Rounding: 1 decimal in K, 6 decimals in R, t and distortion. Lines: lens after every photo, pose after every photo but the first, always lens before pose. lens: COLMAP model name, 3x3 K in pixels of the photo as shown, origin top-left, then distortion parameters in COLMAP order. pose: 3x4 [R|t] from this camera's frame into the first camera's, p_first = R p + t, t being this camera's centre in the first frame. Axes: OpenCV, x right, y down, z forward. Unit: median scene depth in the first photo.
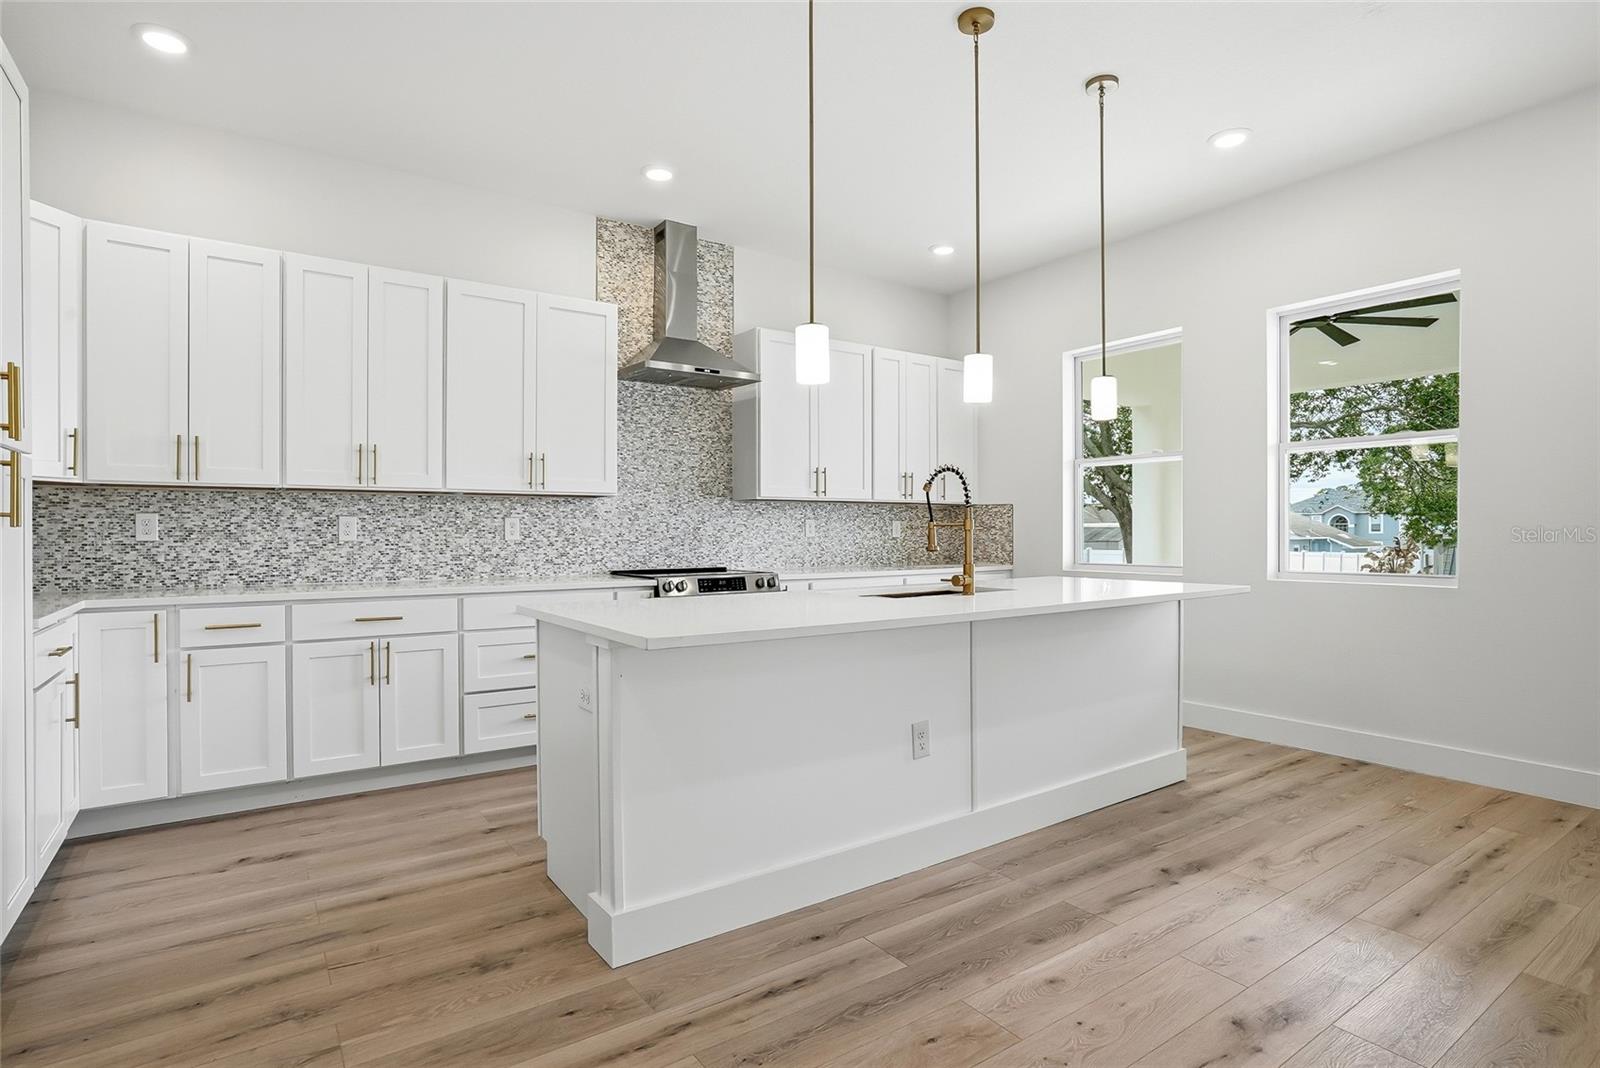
lens RADIAL K [[816.2, 0, 800.8], [0, 816.2, 538.2], [0, 0, 1]] dist [-0.061105, 0.040536]
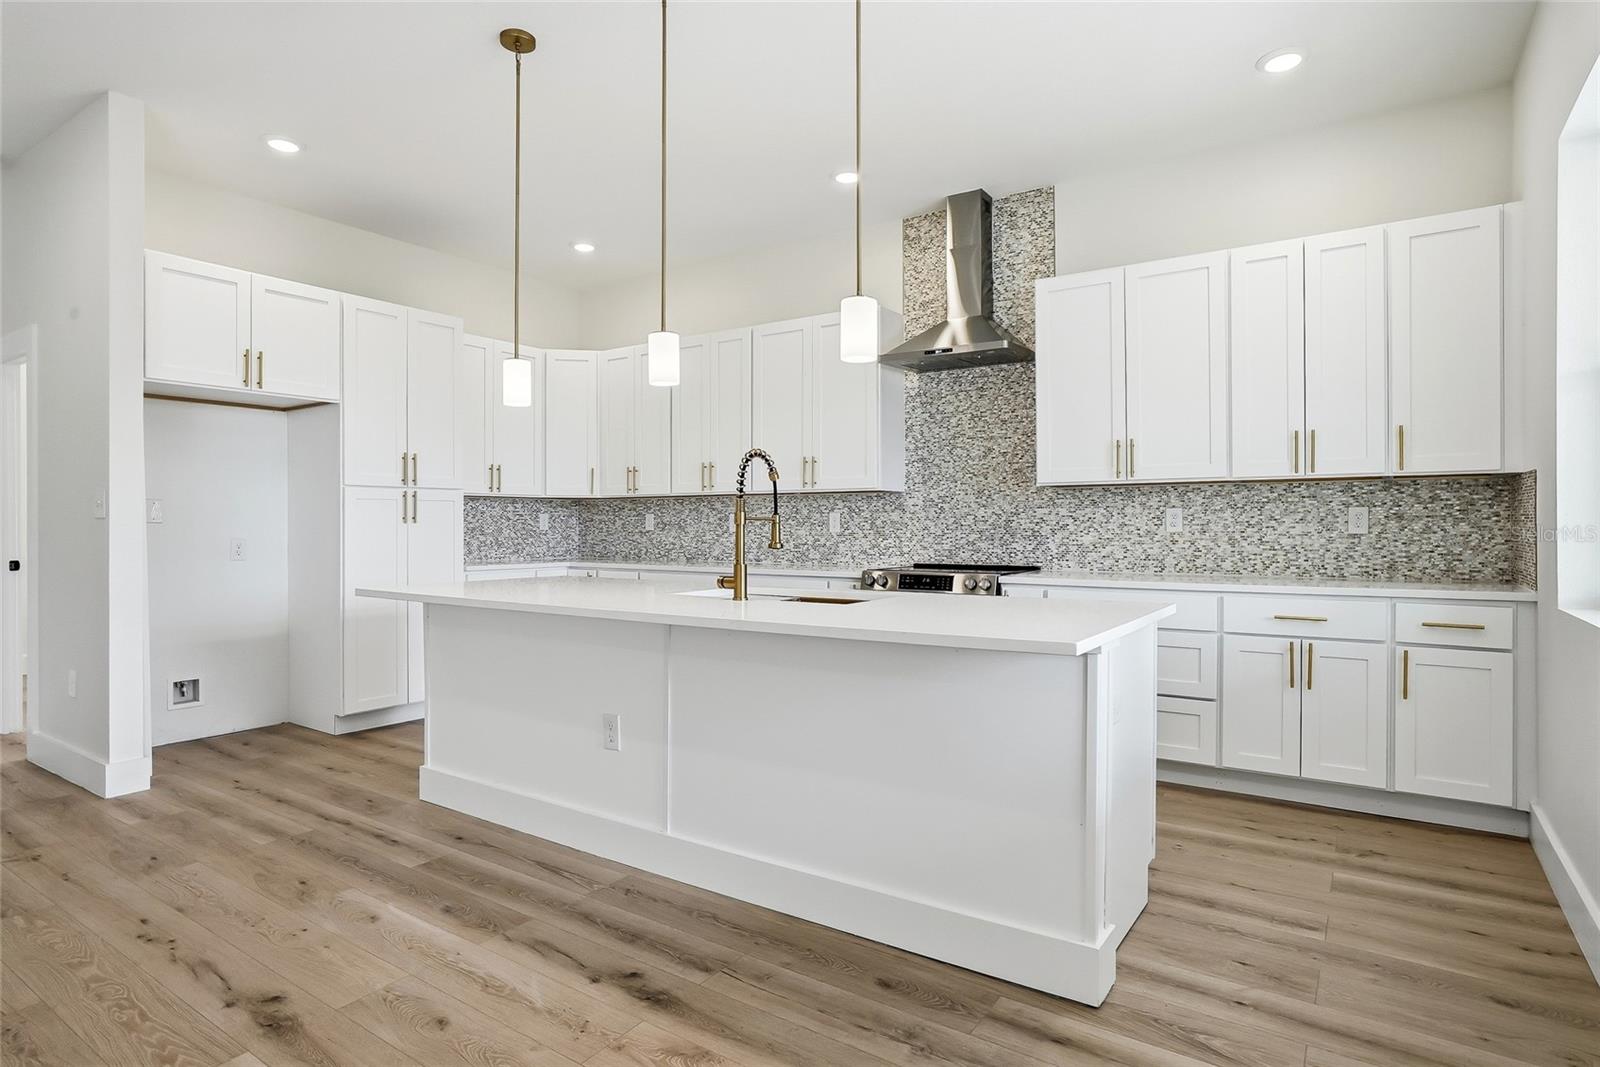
lens RADIAL K [[856.6, 0, 799.0], [0, 856.6, 525.2], [0, 0, 1]] dist [-0.036056, 0.001065]
pose [[0.357352, 0.001803, -0.933968, 0.731019], [-0.005878, 0.999983, -0.000319, -0.006556], [0.933951, 0.005604, 0.357356, 0.498947]]
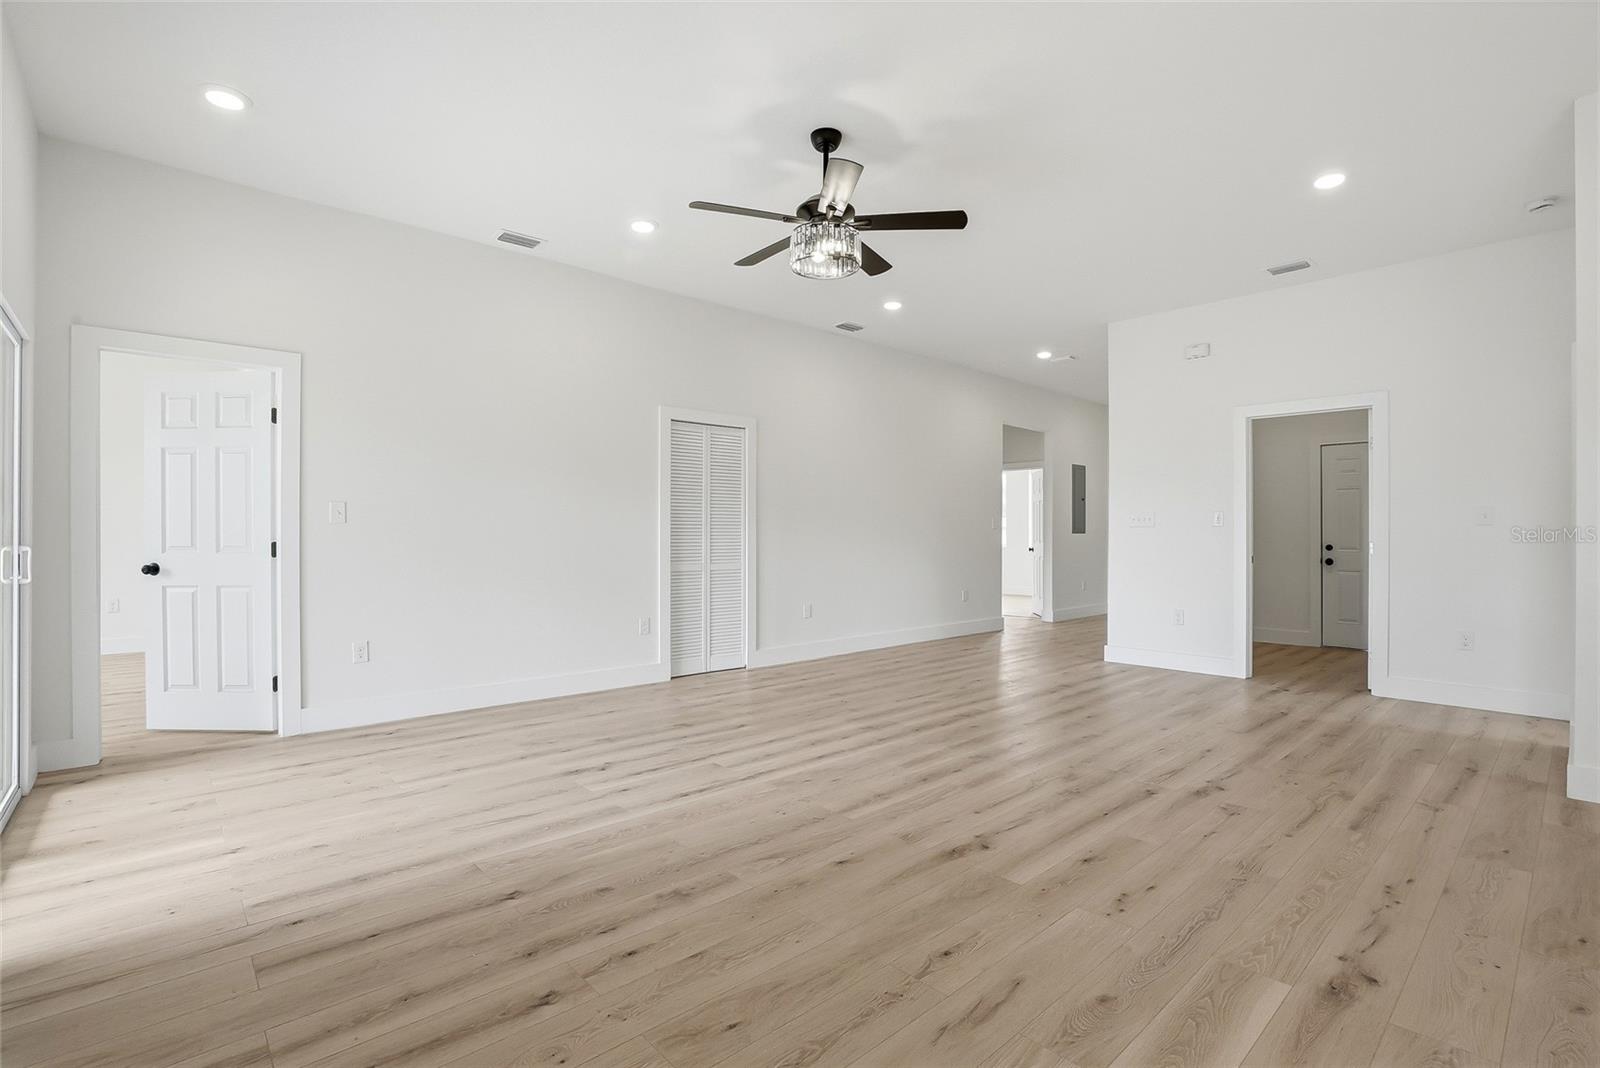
lens RADIAL K [[745.3, 0, 833.3], [0, 745.3, 535.4], [0, 0, 1]] dist [-0.024844, 0.000371]
pose [[-0.986015, -0.002452, -0.166640, 0.572308], [-0.003455, 0.999978, 0.005724, 0.003476], [0.166622, 0.006219, -0.986001, 0.739758]]
